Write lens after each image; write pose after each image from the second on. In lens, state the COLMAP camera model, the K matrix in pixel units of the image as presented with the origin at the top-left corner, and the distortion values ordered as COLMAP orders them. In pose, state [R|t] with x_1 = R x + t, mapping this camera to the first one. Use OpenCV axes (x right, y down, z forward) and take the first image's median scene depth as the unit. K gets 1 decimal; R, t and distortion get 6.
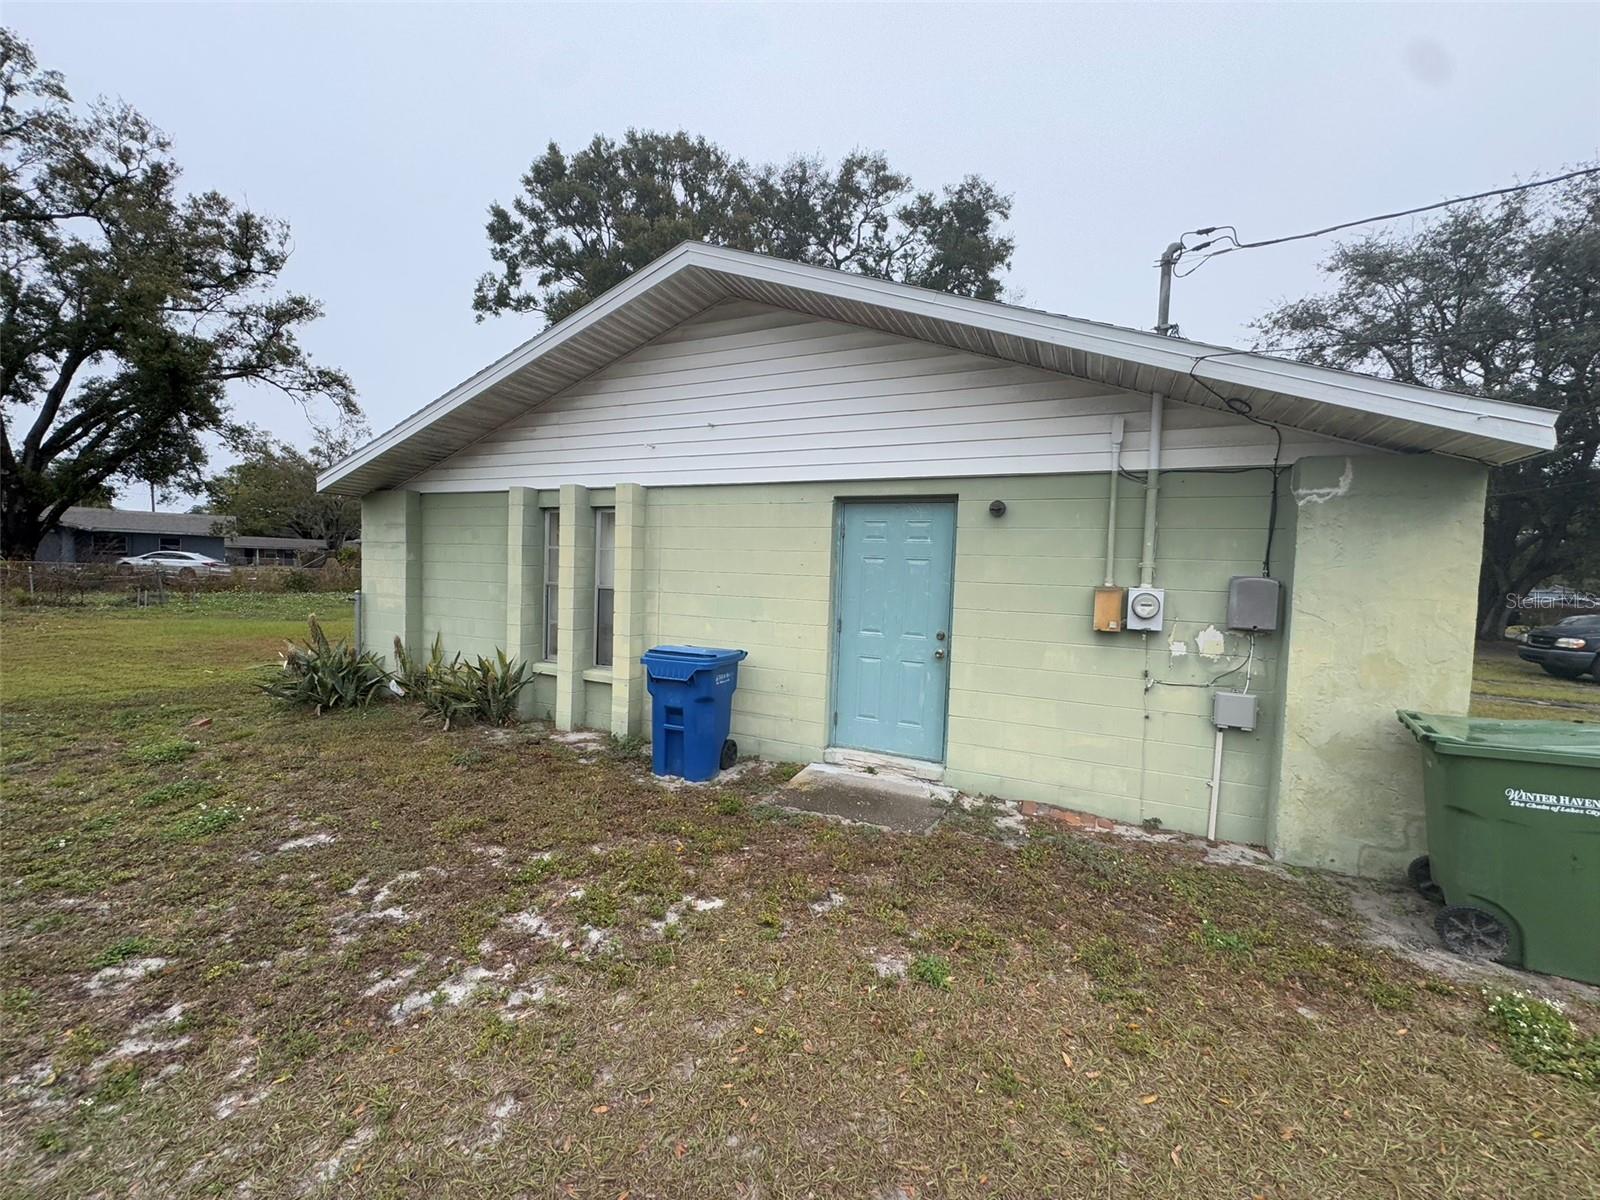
lens RADIAL K [[643.2, 0, 800.0], [0, 643.2, 598.6], [0, 0, 1]] dist [0.000339, 0.000168]
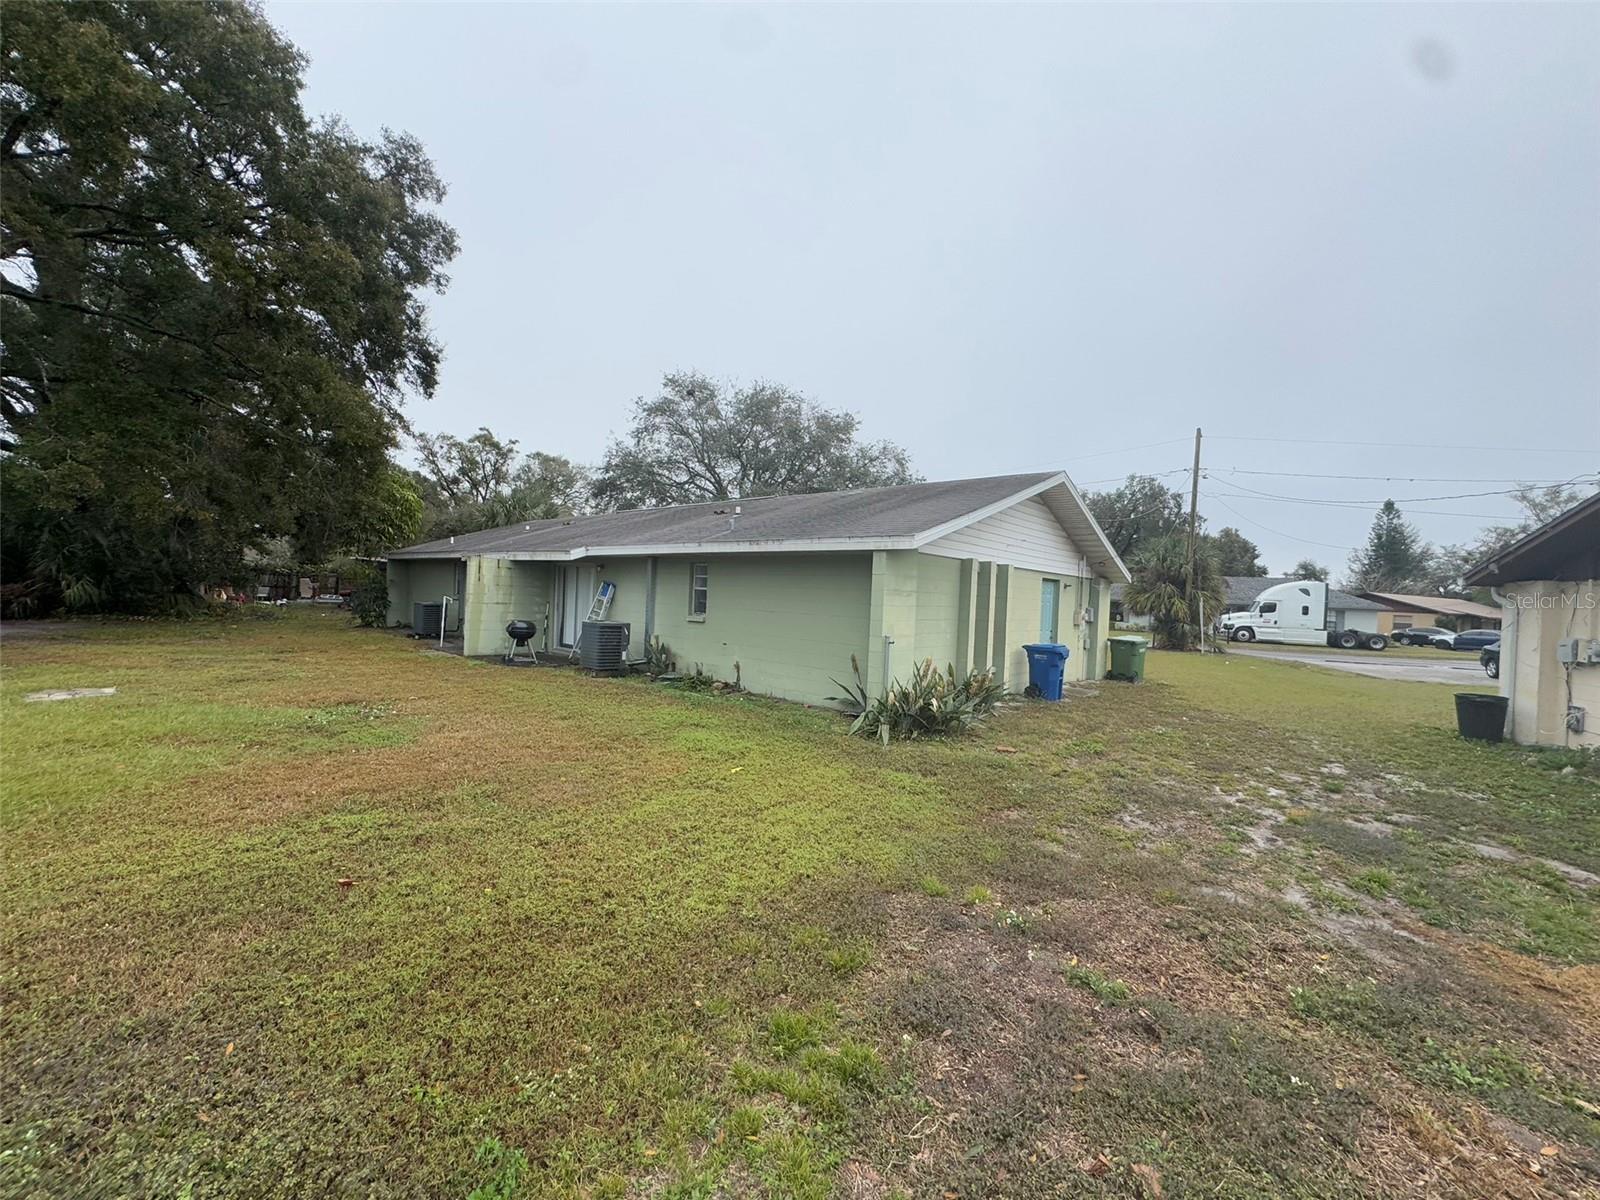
lens RADIAL K [[643.2, 0, 799.1], [0, 643.2, 598.9], [0, 0, 1]] dist [0.000339, 0.000168]
pose [[0.307772, -0.031644, 0.950934, -1.926883], [0.008251, 0.999498, 0.030590, -0.115119], [-0.951424, -0.001568, 0.307879, 0.843799]]
